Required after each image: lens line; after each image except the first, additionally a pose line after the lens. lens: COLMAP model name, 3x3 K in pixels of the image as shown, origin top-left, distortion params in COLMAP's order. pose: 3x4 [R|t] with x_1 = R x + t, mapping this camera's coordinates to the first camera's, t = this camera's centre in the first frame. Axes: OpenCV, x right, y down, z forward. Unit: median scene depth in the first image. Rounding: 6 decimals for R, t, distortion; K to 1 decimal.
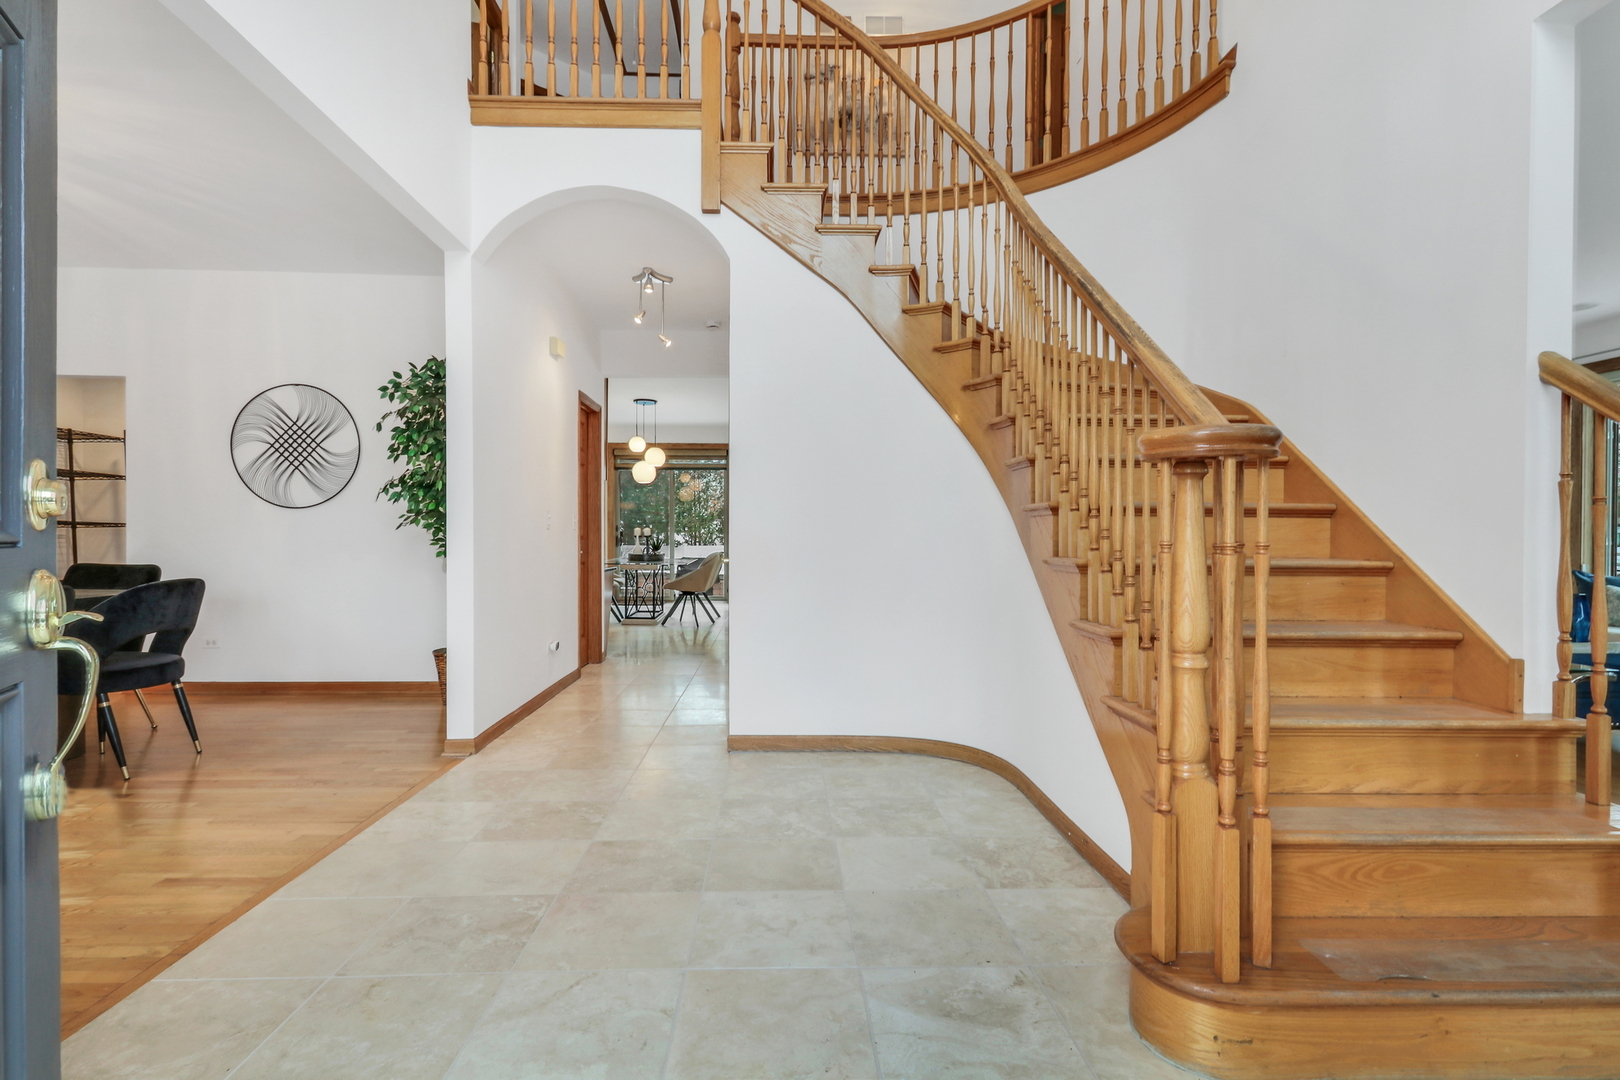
lens RADIAL K [[801.3, 0, 799.8], [0, 801.3, 549.8], [0, 0, 1]] dist [-0.014686, 0.001461]
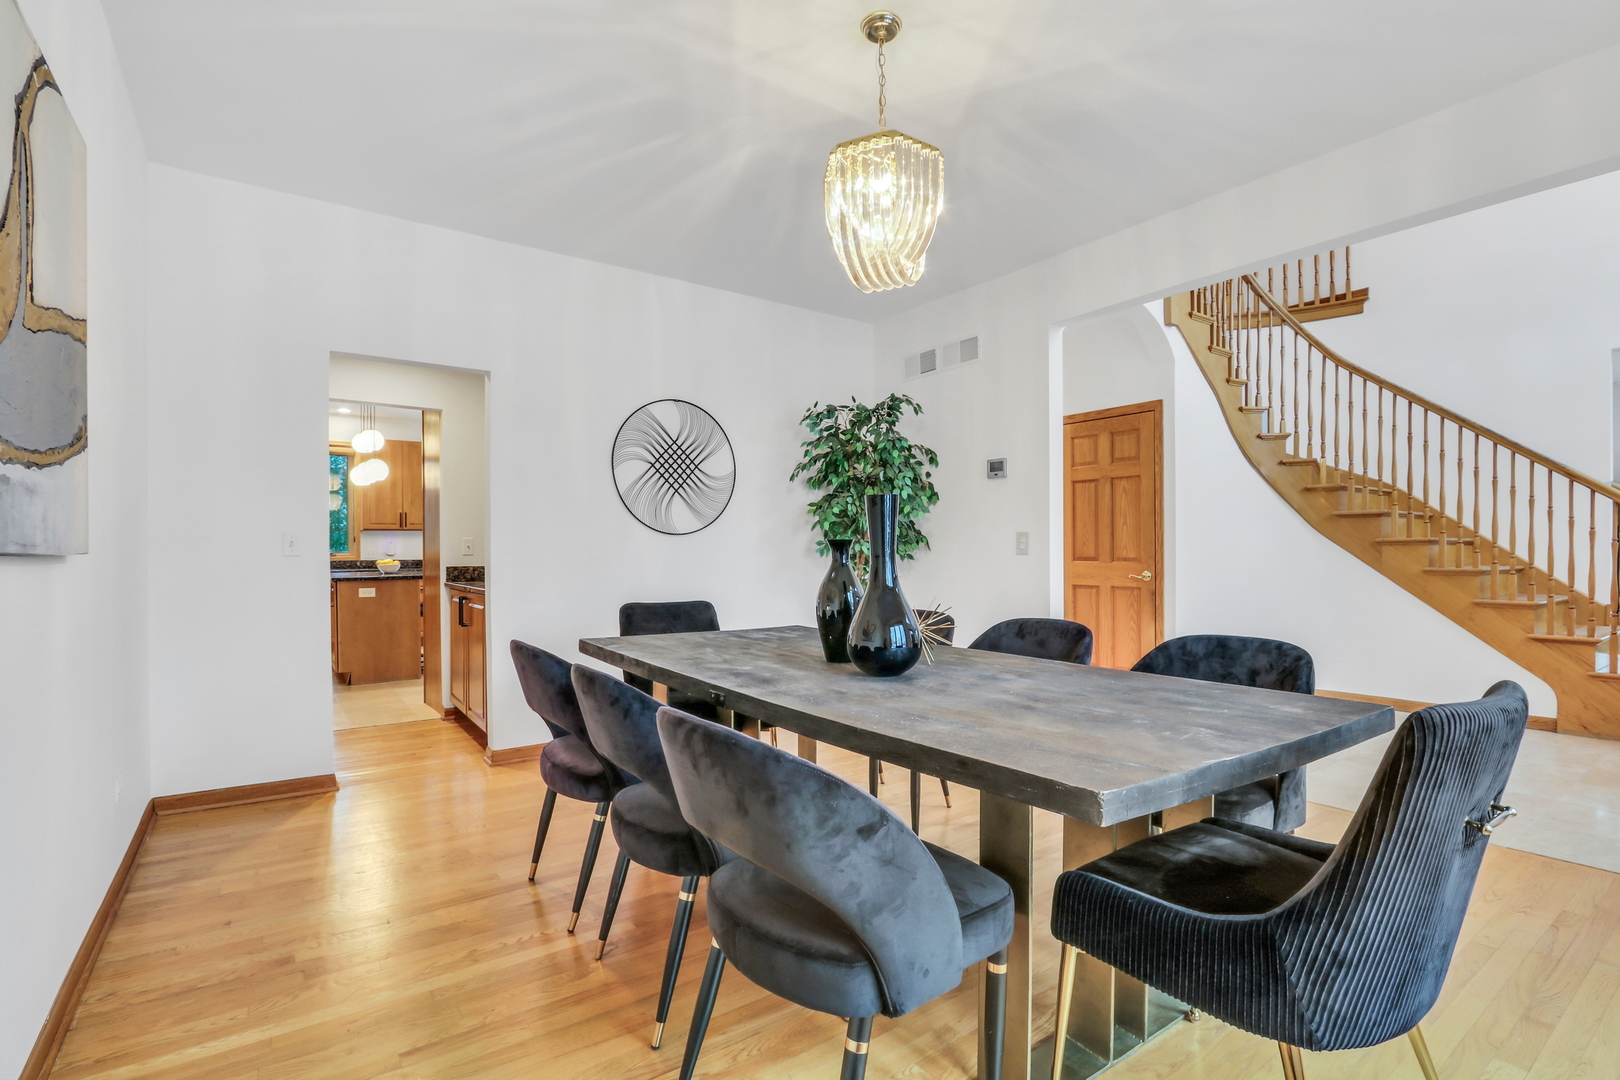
lens RADIAL K [[801.3, 0, 799.8], [0, 801.3, 549.8], [0, 0, 1]] dist [-0.014686, 0.001461]
pose [[0.818563, -0.015202, 0.574216, -1.048241], [0.019479, 0.999809, -0.001299, -0.030656], [-0.574087, 0.012248, 0.818703, 0.162032]]
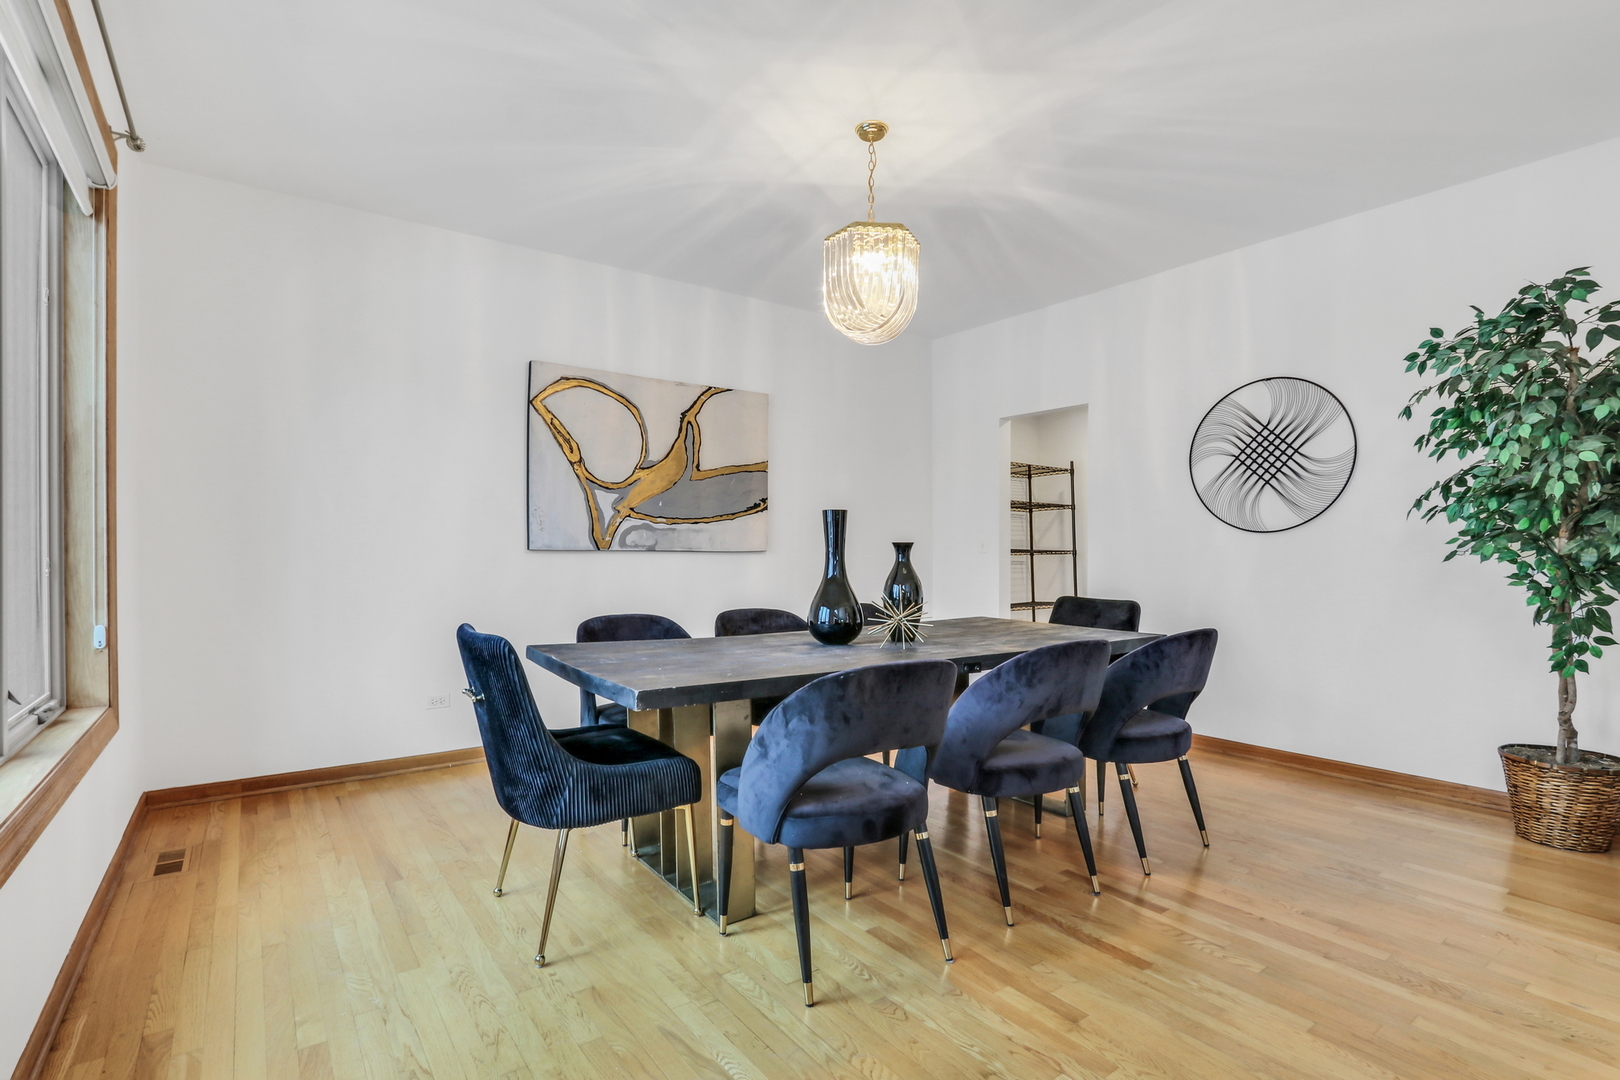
lens RADIAL K [[801.3, 0, 799.8], [0, 801.3, 549.8], [0, 0, 1]] dist [-0.014686, 0.001461]
pose [[0.549338, -0.006821, -0.835572, -0.218051], [-0.018462, 0.999623, -0.020298, -0.009319], [0.835396, 0.026577, 0.549005, 0.163599]]
